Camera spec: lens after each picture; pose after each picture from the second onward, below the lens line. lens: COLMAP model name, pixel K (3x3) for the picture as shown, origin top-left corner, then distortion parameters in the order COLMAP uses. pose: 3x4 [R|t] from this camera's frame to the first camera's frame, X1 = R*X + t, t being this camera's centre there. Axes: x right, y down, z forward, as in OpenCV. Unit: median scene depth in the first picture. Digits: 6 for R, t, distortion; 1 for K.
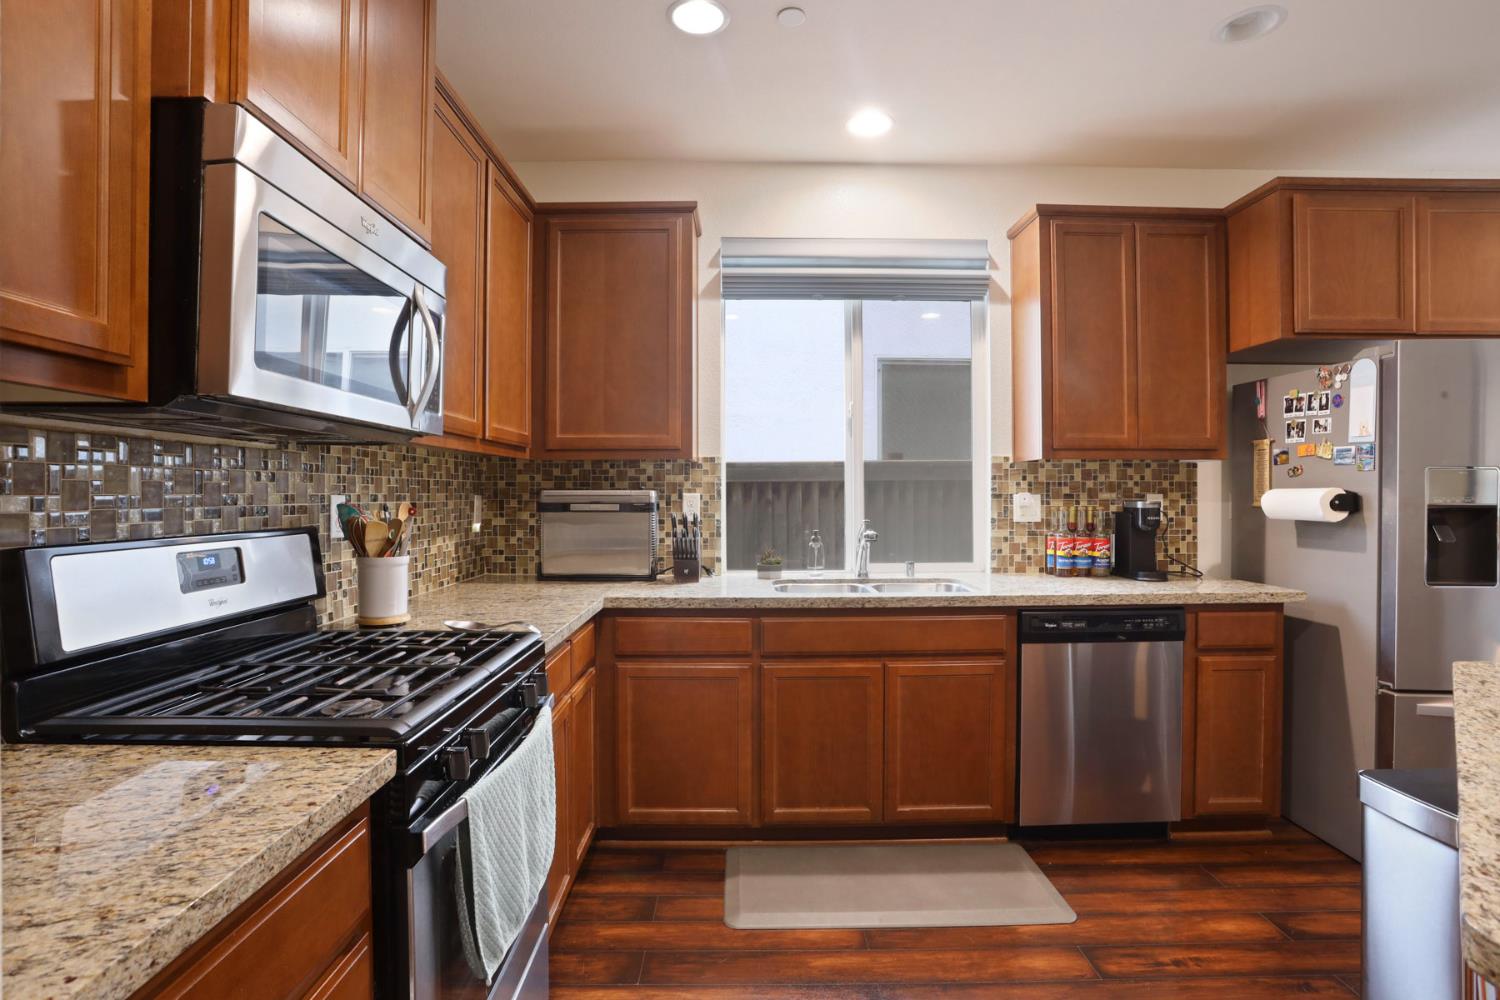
lens RADIAL K [[741.3, 0, 748.4], [0, 741.3, 492.0], [0, 0, 1]] dist [-0.069220, 0.029745]
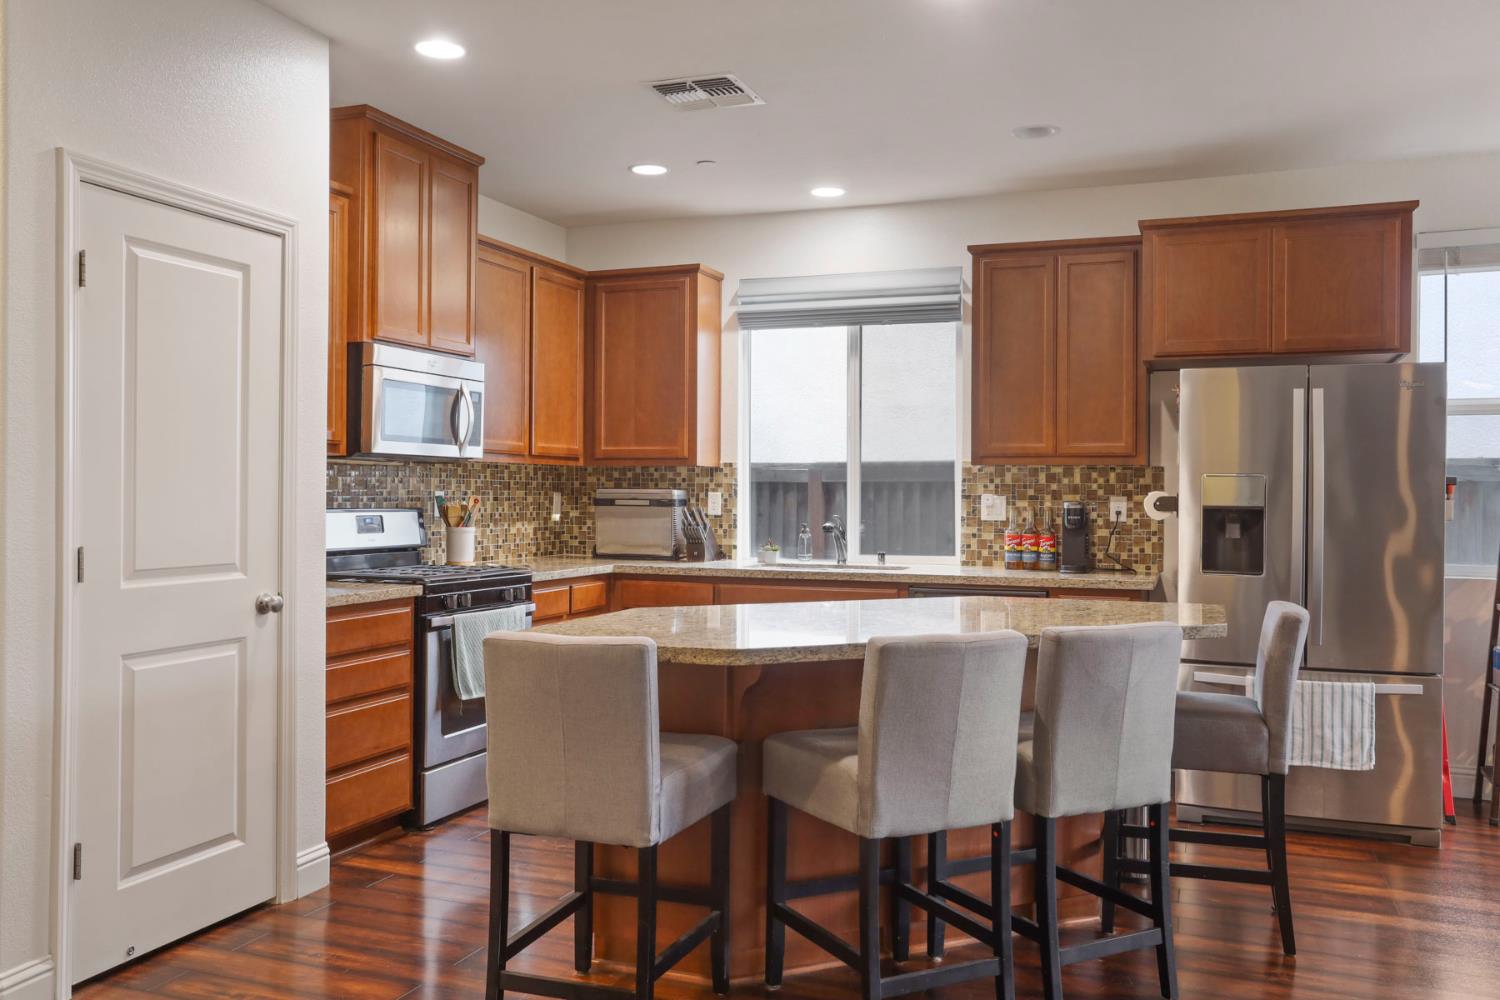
lens RADIAL K [[1230.4, 0, 734.3], [0, 1230.4, 498.1], [0, 0, 1]] dist [-0.007327, -0.004363]
pose [[0.927313, 0.009428, -0.374167, 0.760042], [-0.007792, 0.999952, 0.005886, -0.000959], [0.374205, -0.002543, 0.927343, -0.927386]]
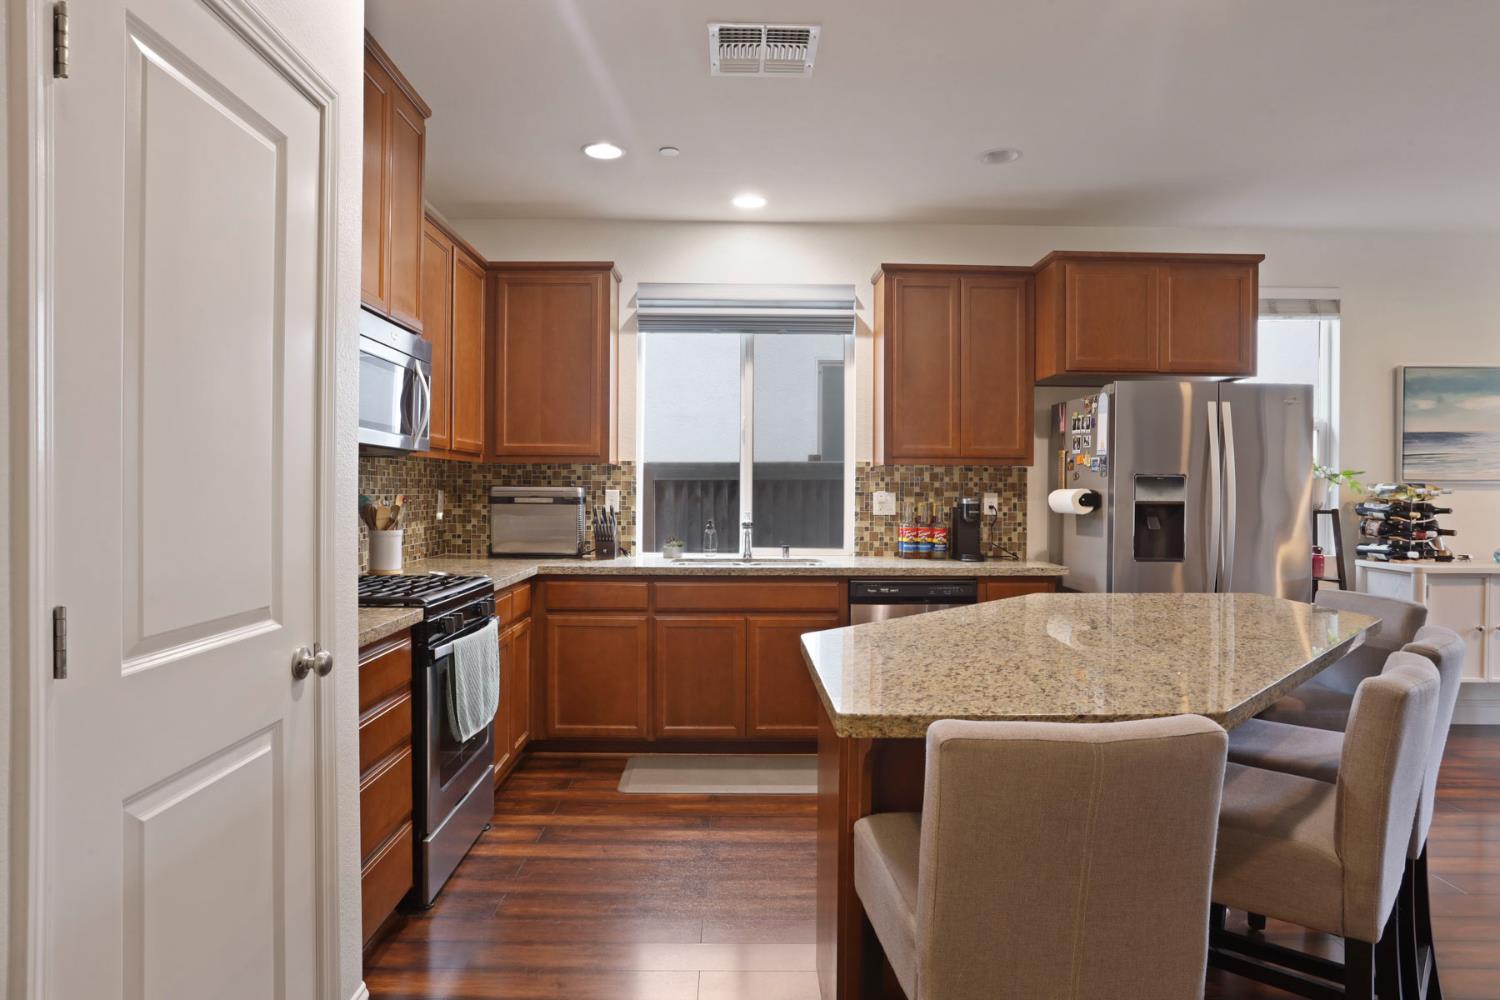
lens RADIAL K [[895.0, 0, 739.9], [0, 895.0, 497.3], [0, 0, 1]] dist [-0.048189, 0.001964]
pose [[0.999977, 0.006674, -0.000724, 0.147548], [-0.006668, 0.999946, 0.007968, 0.000898], [0.000777, -0.007963, 0.999968, -0.535100]]
